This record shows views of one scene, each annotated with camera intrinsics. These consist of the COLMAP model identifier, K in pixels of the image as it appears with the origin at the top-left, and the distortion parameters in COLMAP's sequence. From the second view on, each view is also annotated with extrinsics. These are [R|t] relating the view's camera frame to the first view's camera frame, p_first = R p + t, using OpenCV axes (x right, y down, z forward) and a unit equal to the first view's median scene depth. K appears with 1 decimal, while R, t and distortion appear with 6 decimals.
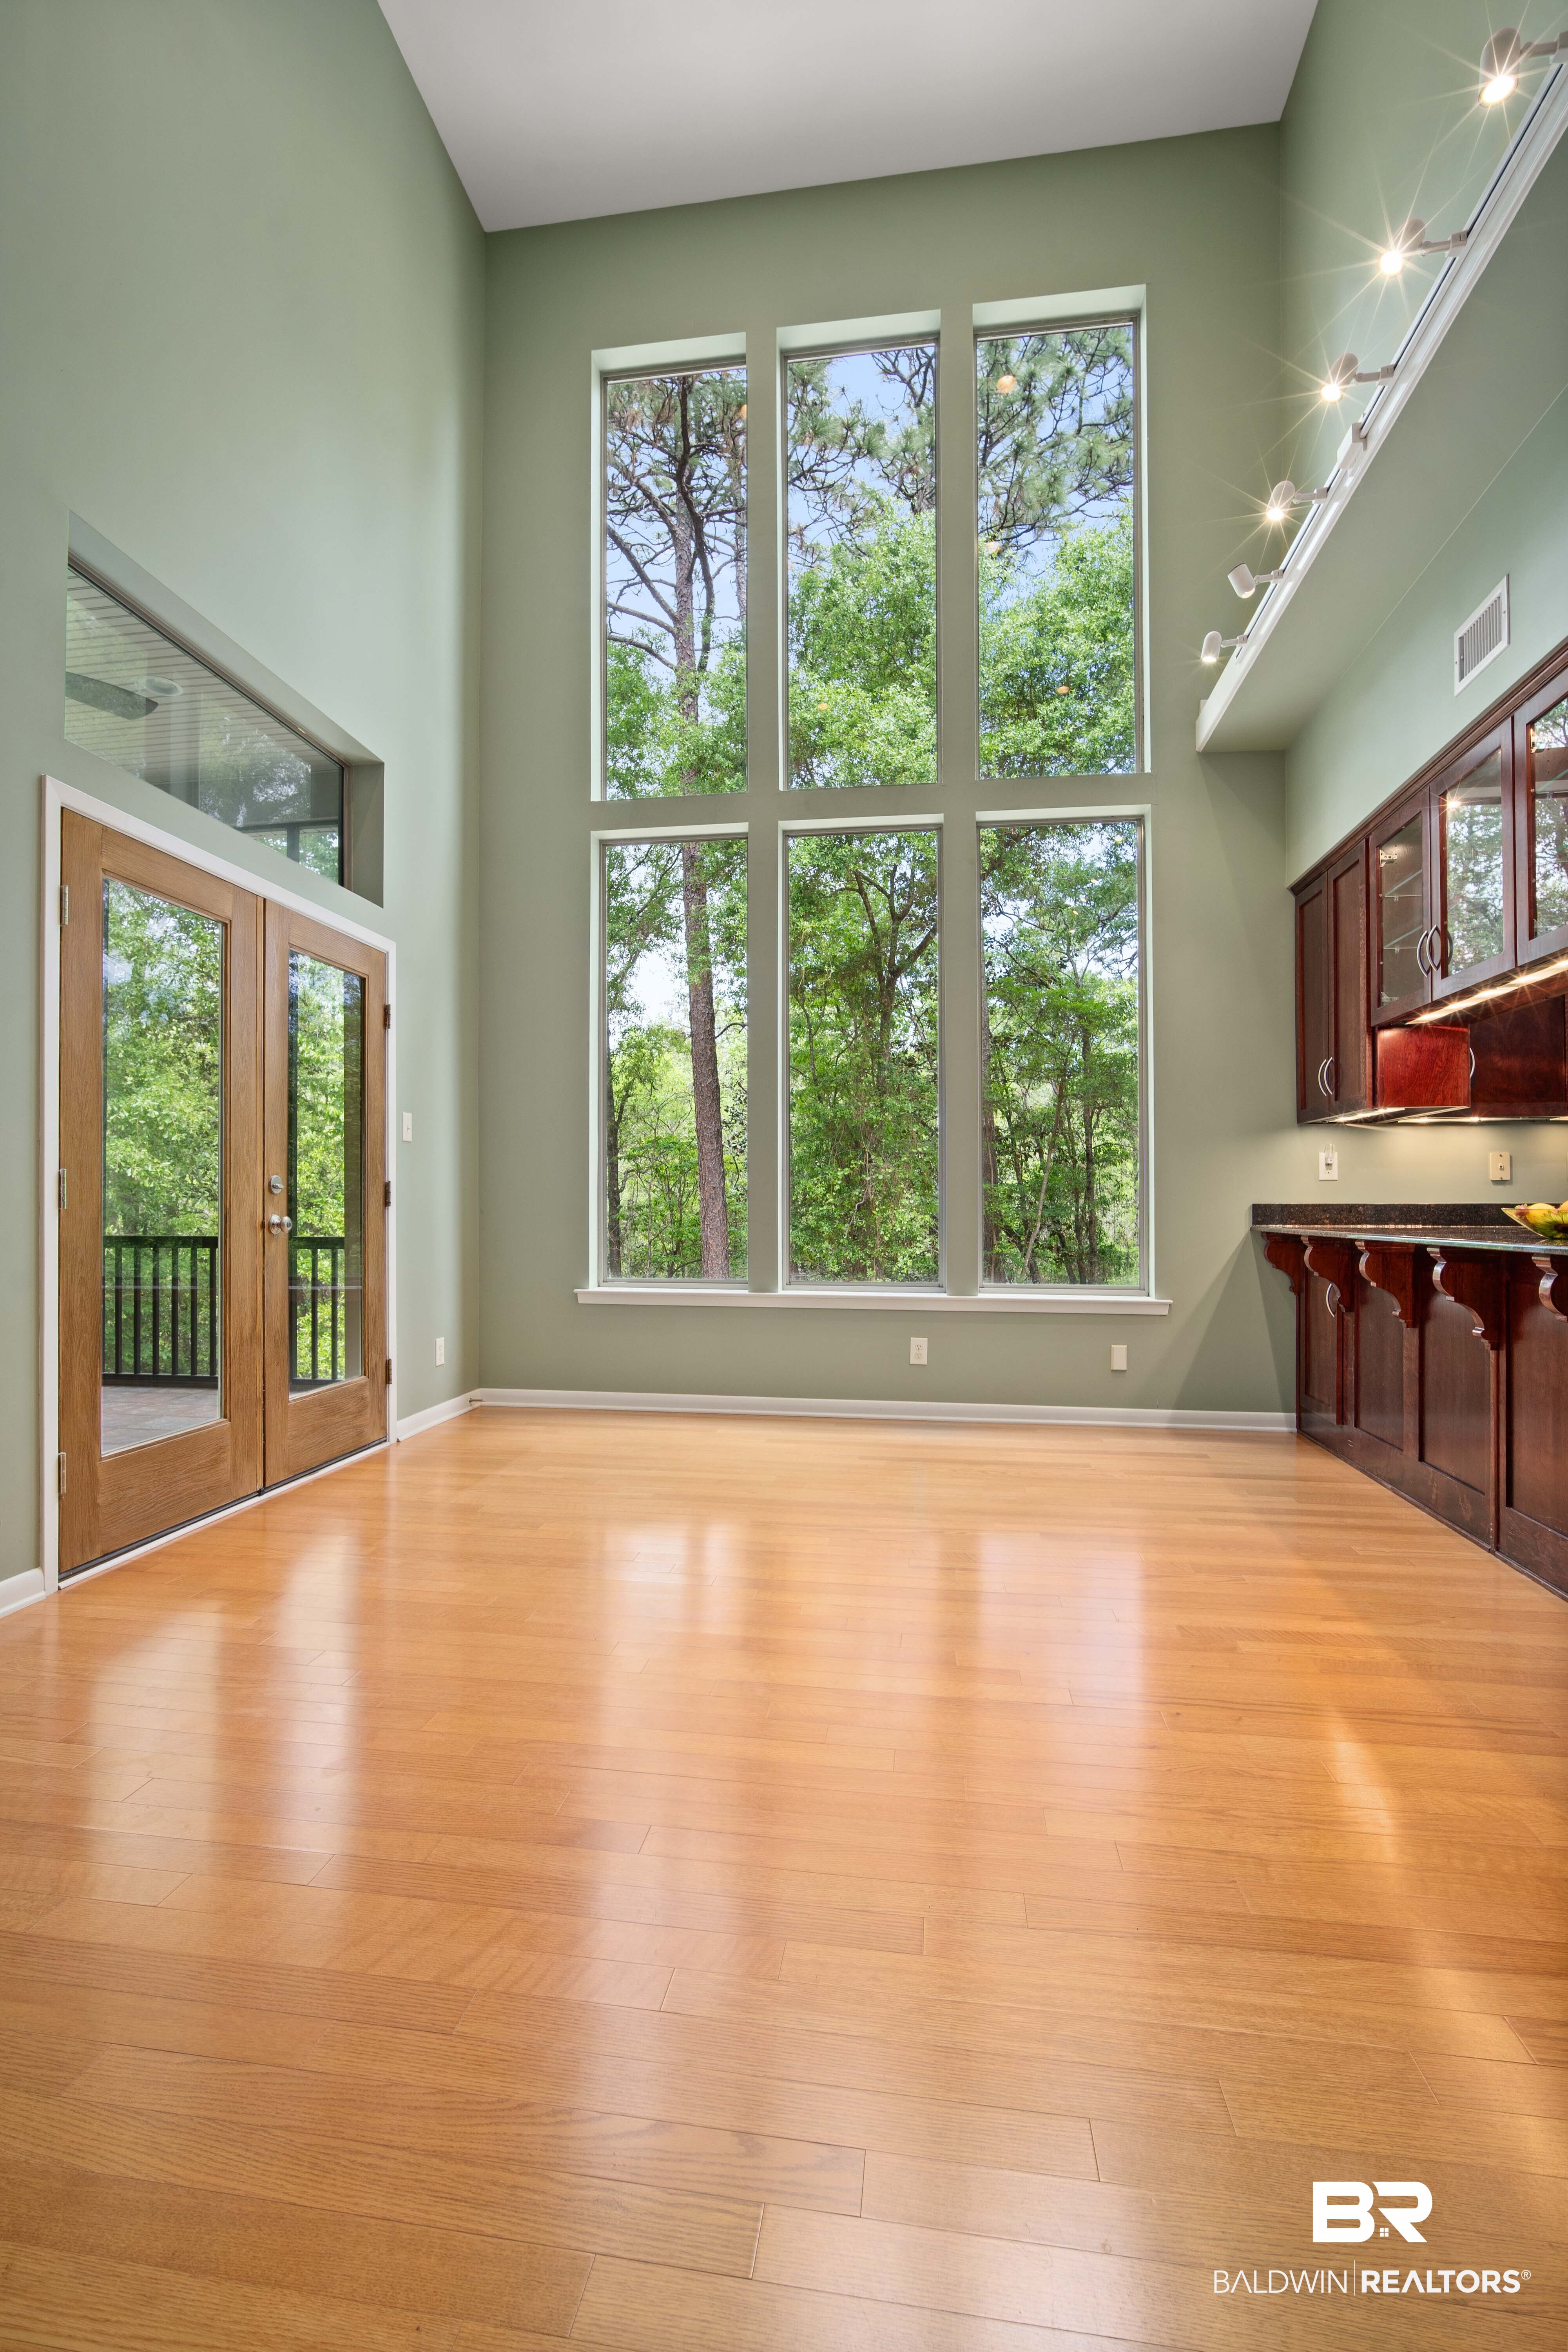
lens RADIAL K [[1040.4, 0, 783.4], [0, 1040.4, 1200.3], [0, 0, 1]] dist [-0.013025, -0.000028]
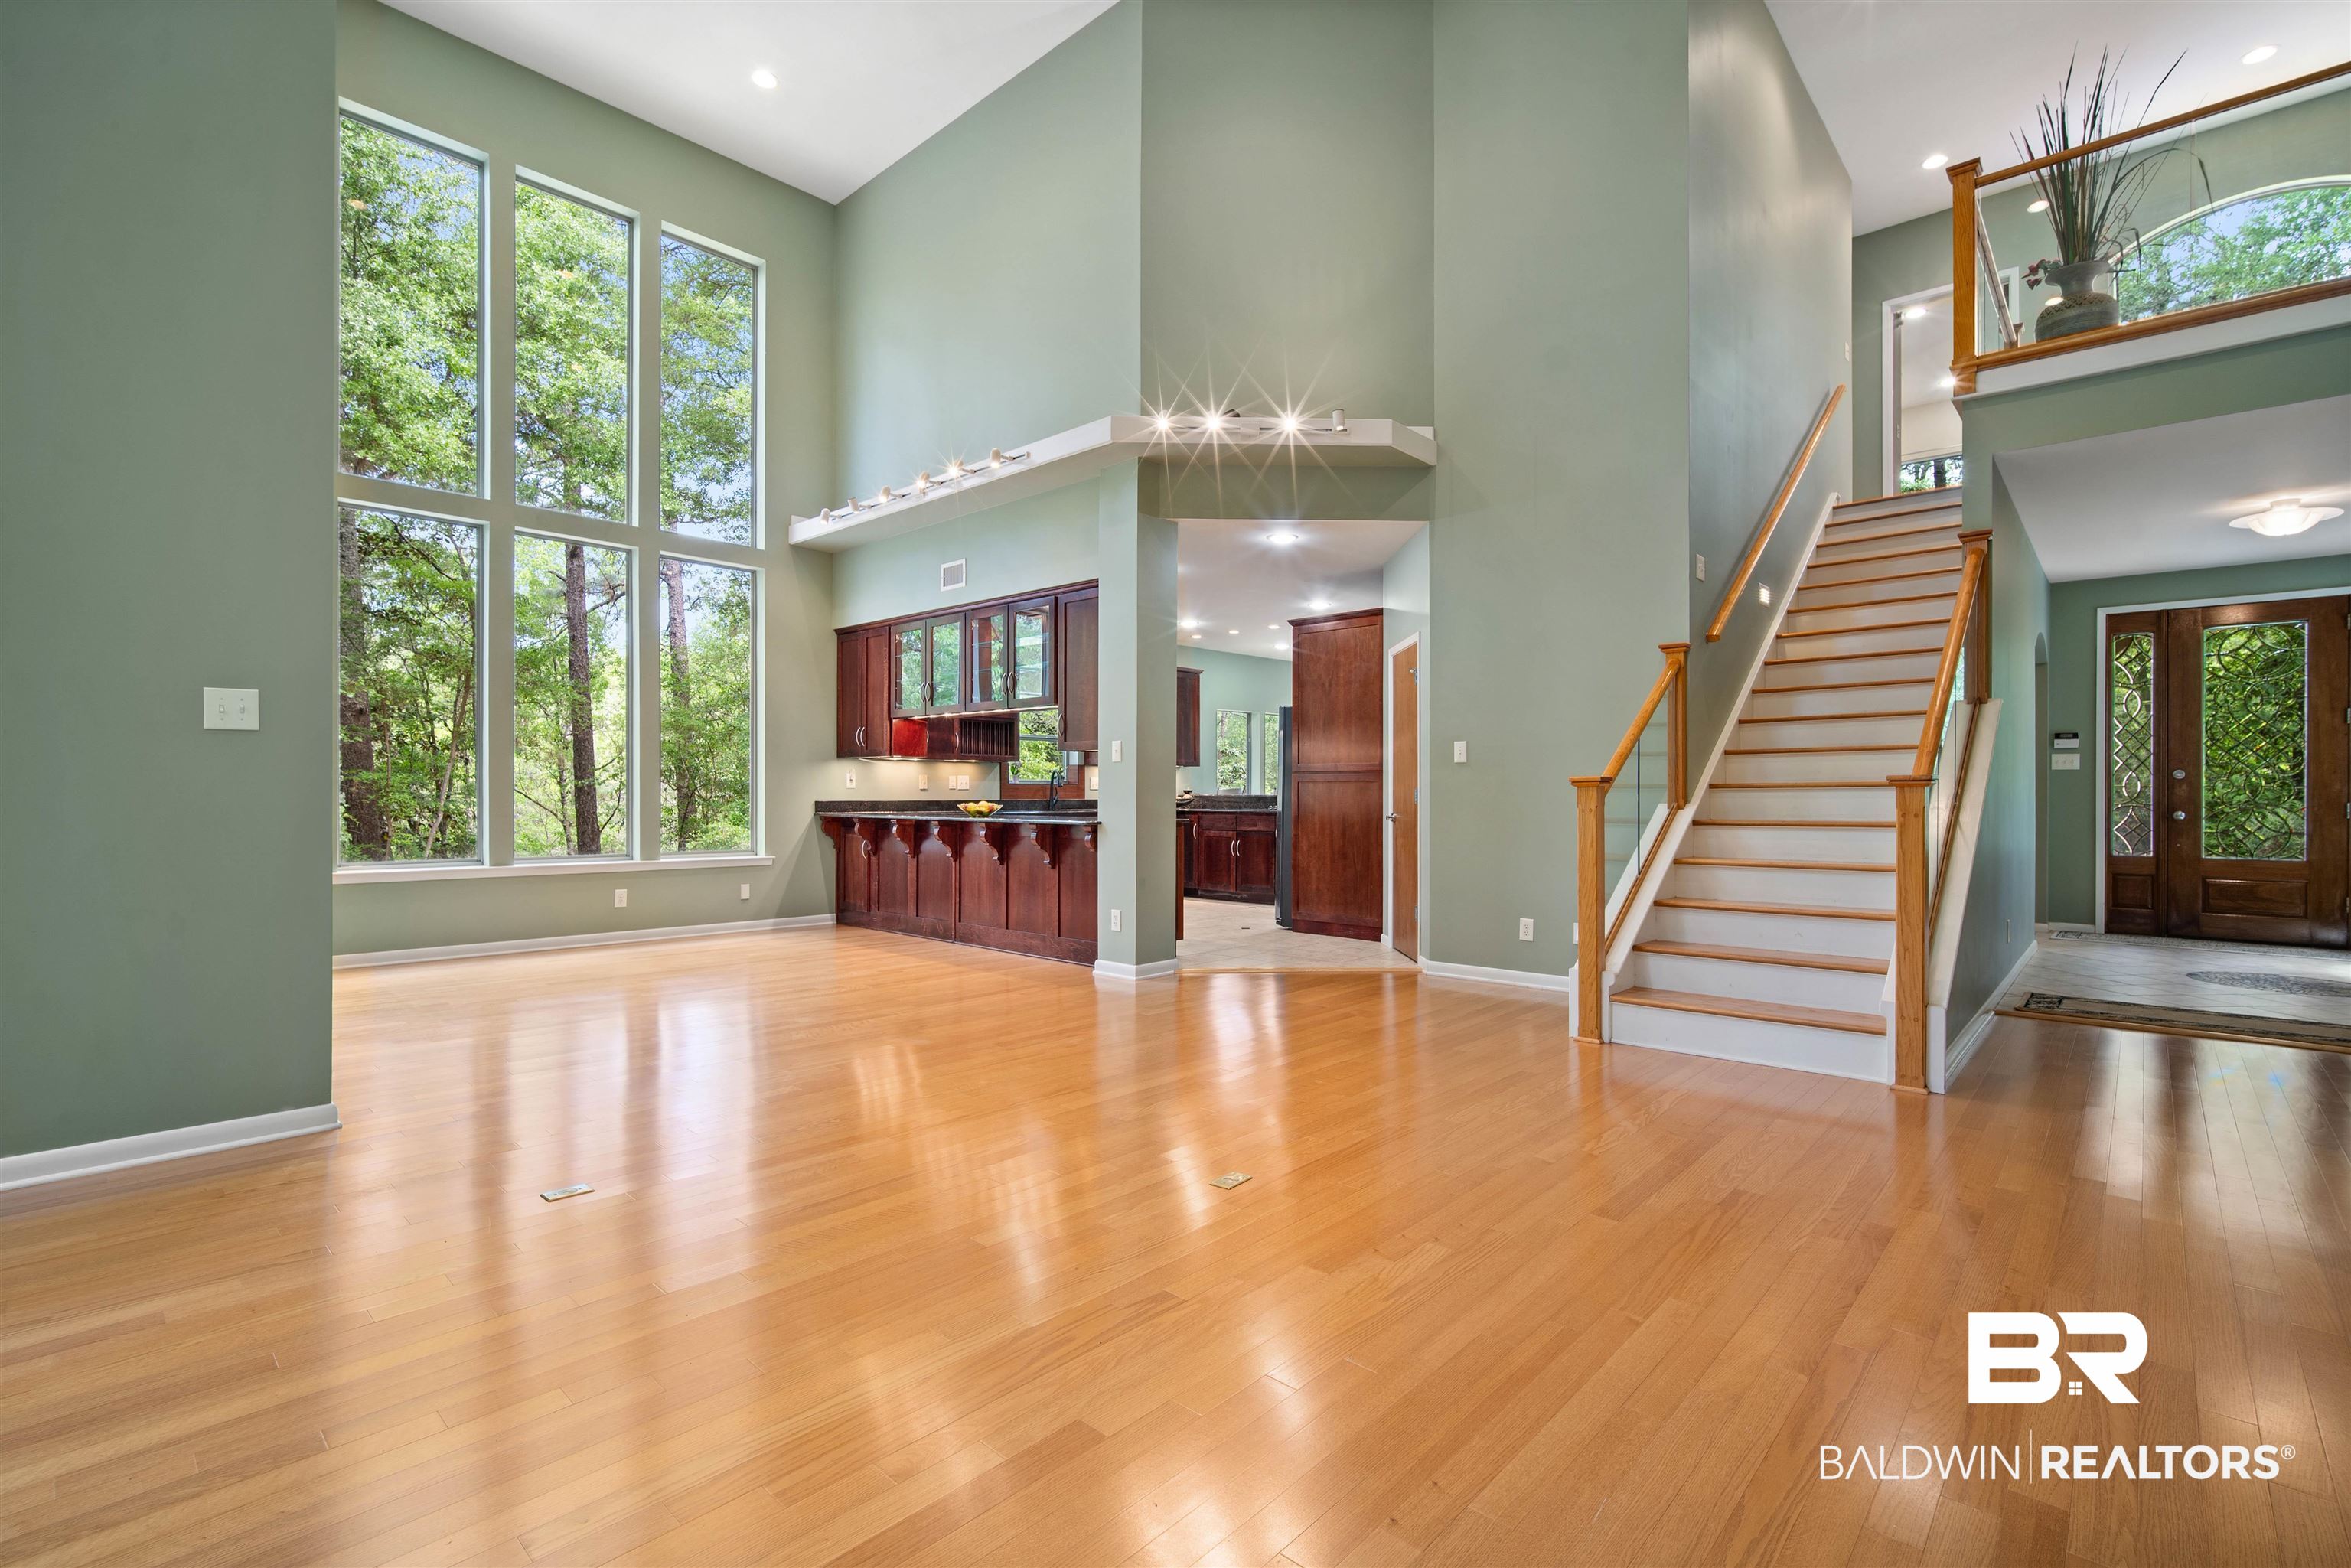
lens RADIAL K [[1032.6, 0, 1175.5], [0, 1032.6, 784.0], [0, 0, 1]] dist [0.000133, -0.000002]
pose [[0.568617, 0.009557, 0.822547, -0.686871], [-0.007246, 0.999952, -0.006609, -0.019370], [-0.822570, -0.002202, 0.568659, -0.554980]]
